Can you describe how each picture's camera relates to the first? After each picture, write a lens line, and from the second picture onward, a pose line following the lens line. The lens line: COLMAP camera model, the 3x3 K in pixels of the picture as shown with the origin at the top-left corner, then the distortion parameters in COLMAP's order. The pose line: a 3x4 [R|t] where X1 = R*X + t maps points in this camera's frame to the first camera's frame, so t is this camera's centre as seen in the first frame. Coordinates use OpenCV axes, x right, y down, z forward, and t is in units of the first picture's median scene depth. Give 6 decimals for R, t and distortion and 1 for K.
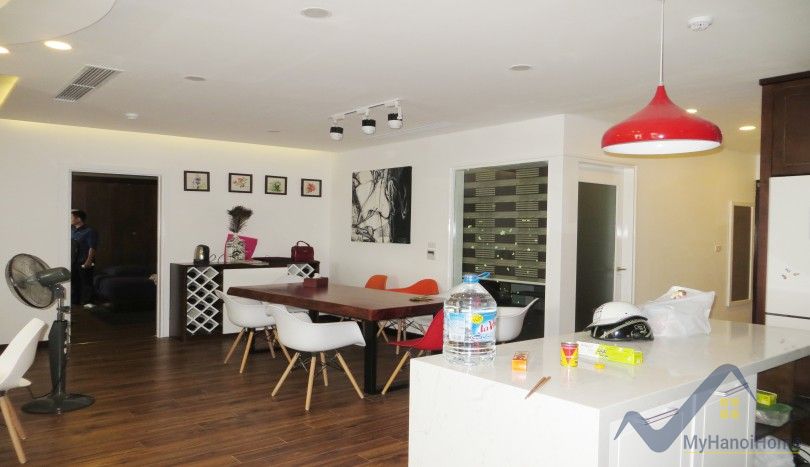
lens RADIAL K [[606.9, 0, 405.8], [0, 606.9, 239.8], [0, 0, 1]] dist [-0.006186, -0.007366]
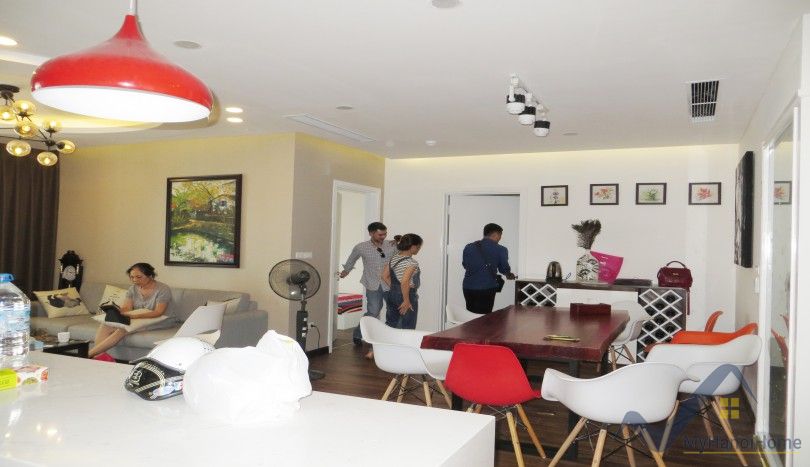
lens RADIAL K [[606.9, 0, 401.5], [0, 606.9, 231.0], [0, 0, 1]] dist [-0.006186, -0.007366]
pose [[0.431313, -0.017819, -0.902027, 0.420452], [-0.029613, 0.998987, -0.033894, -0.000292], [0.901716, 0.041330, 0.430348, 0.360794]]
